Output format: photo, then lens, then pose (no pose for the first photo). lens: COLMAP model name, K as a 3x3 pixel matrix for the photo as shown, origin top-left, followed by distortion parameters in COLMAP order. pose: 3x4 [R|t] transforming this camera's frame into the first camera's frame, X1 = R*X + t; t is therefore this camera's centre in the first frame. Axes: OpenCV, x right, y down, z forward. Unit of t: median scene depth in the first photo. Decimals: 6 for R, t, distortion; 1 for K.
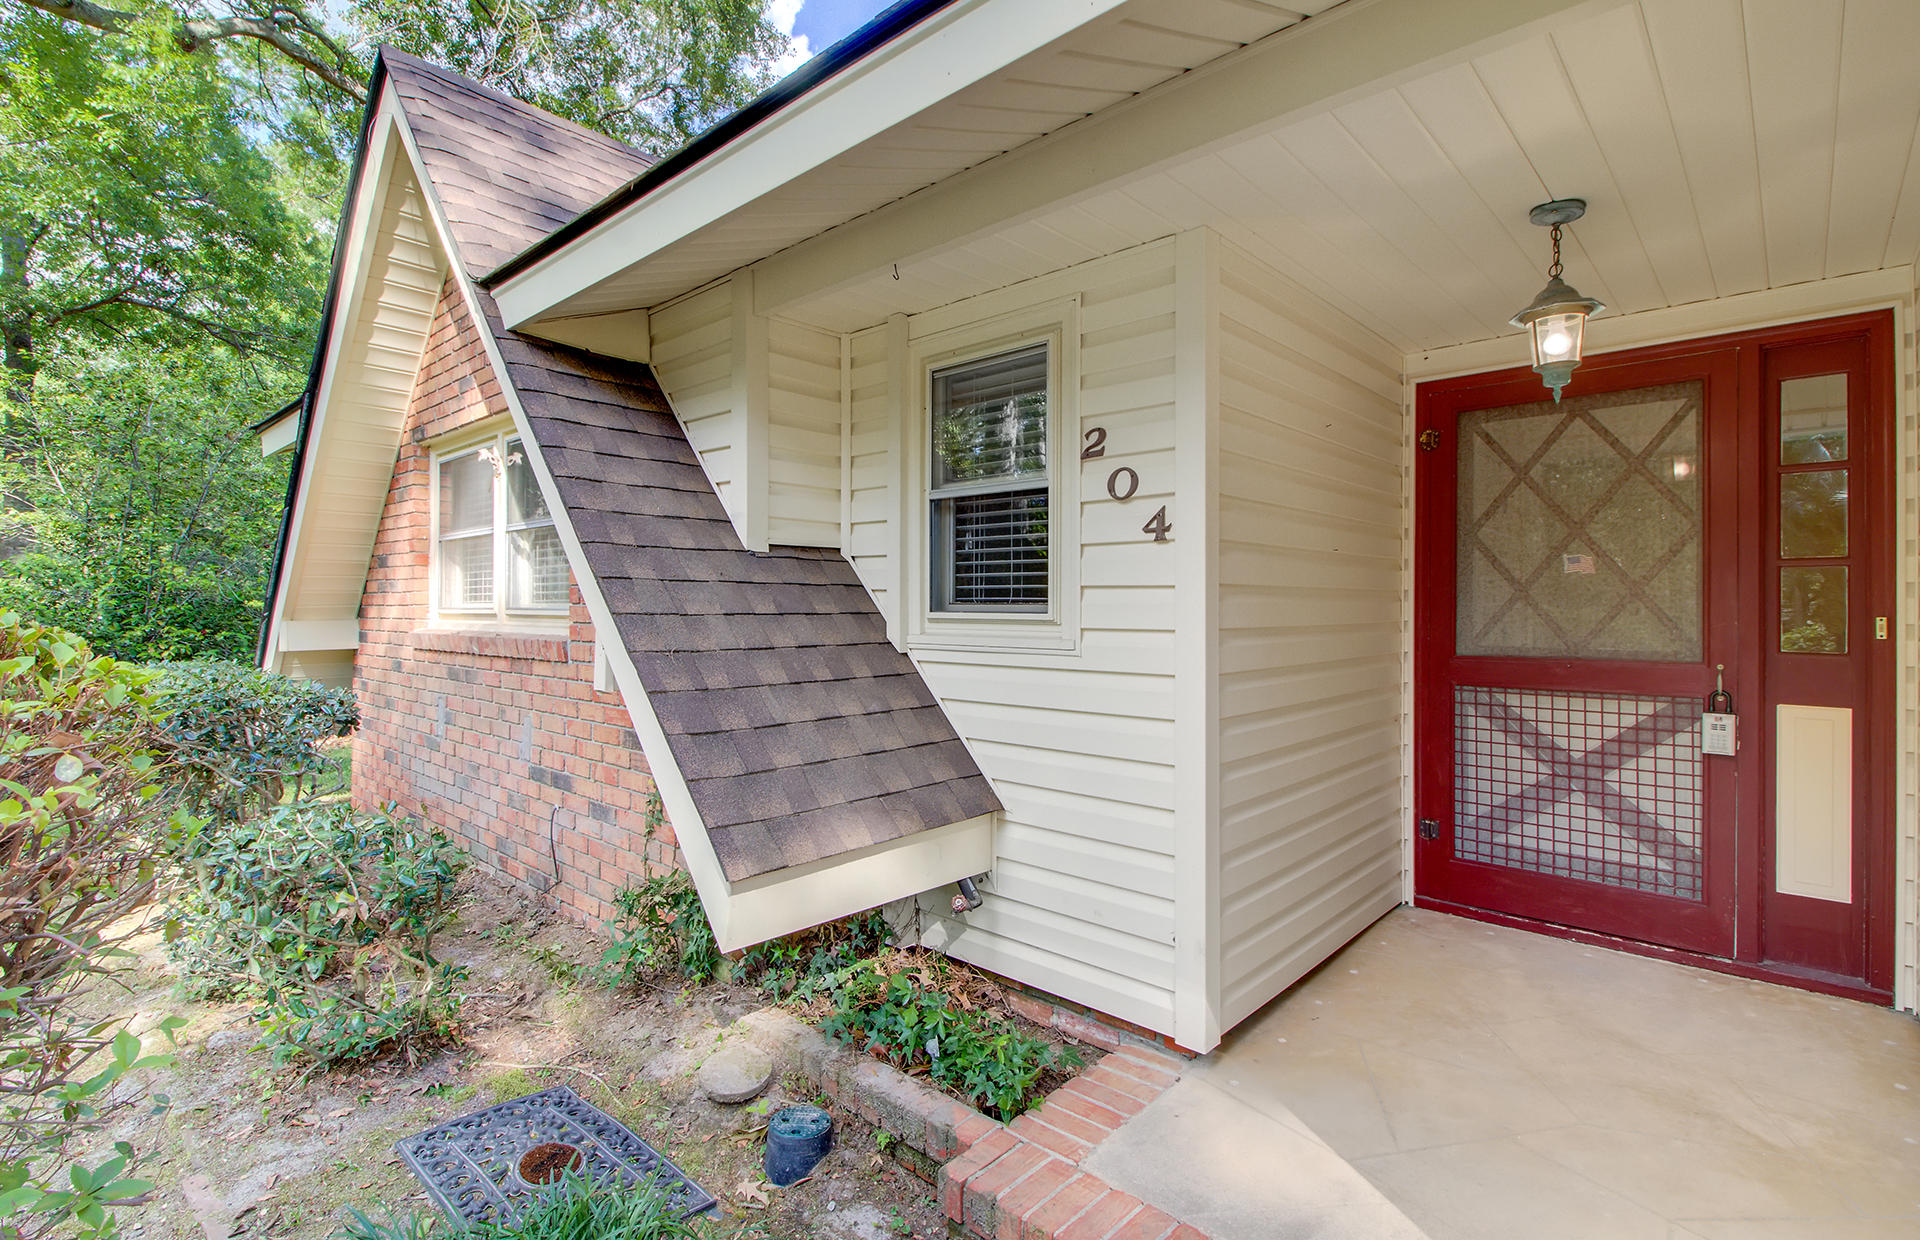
lens RADIAL K [[894.4, 0, 958.7], [0, 894.4, 612.4], [0, 0, 1]] dist [-0.004739, 0.001731]
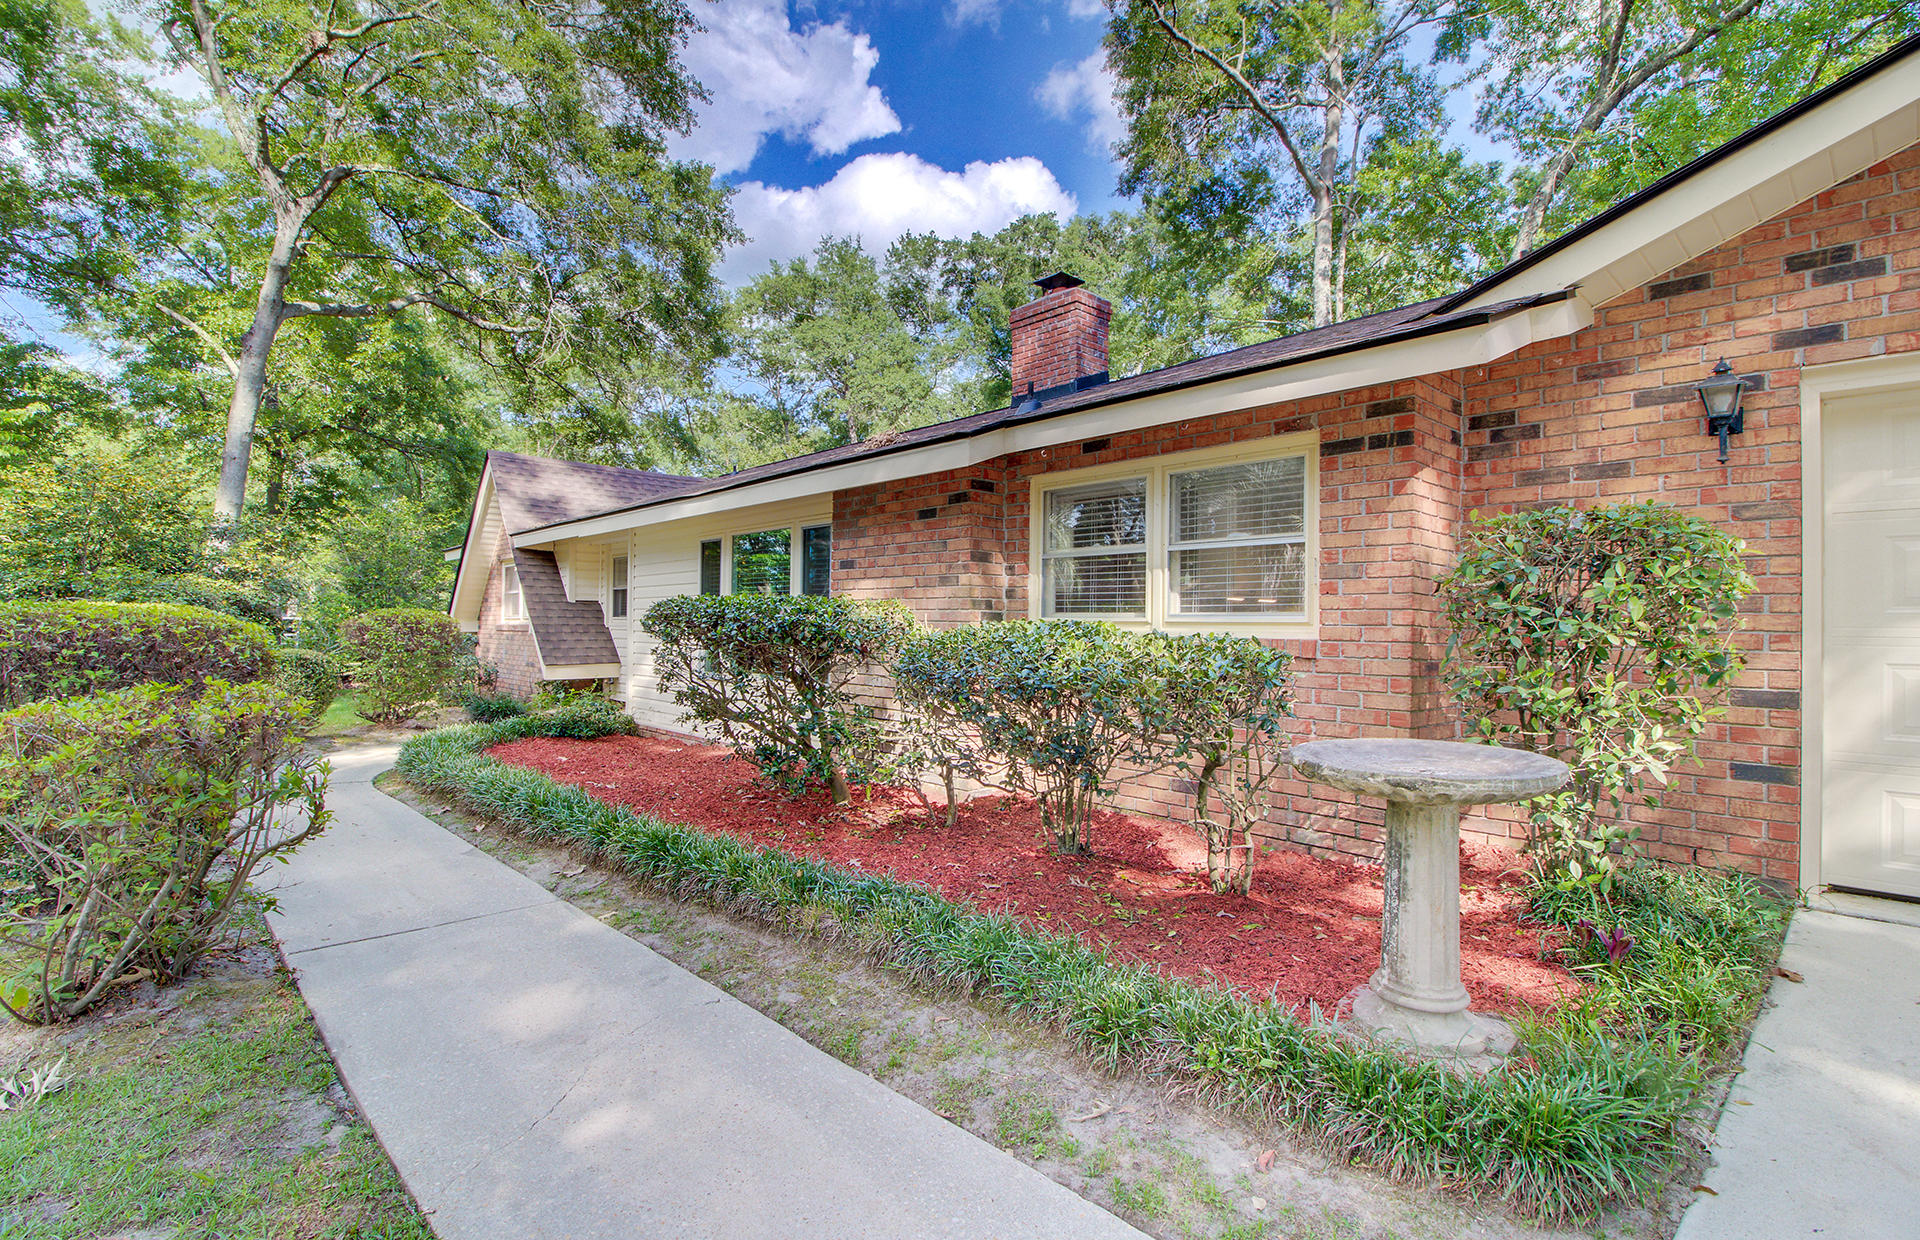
lens RADIAL K [[894.4, 0, 967.4], [0, 894.4, 615.3], [0, 0, 1]] dist [-0.004739, 0.001731]
pose [[0.996614, 0.005932, -0.082011, 1.397005], [-0.007643, 0.999759, -0.020568, 0.045000], [0.081870, 0.021125, 0.996419, -2.142490]]
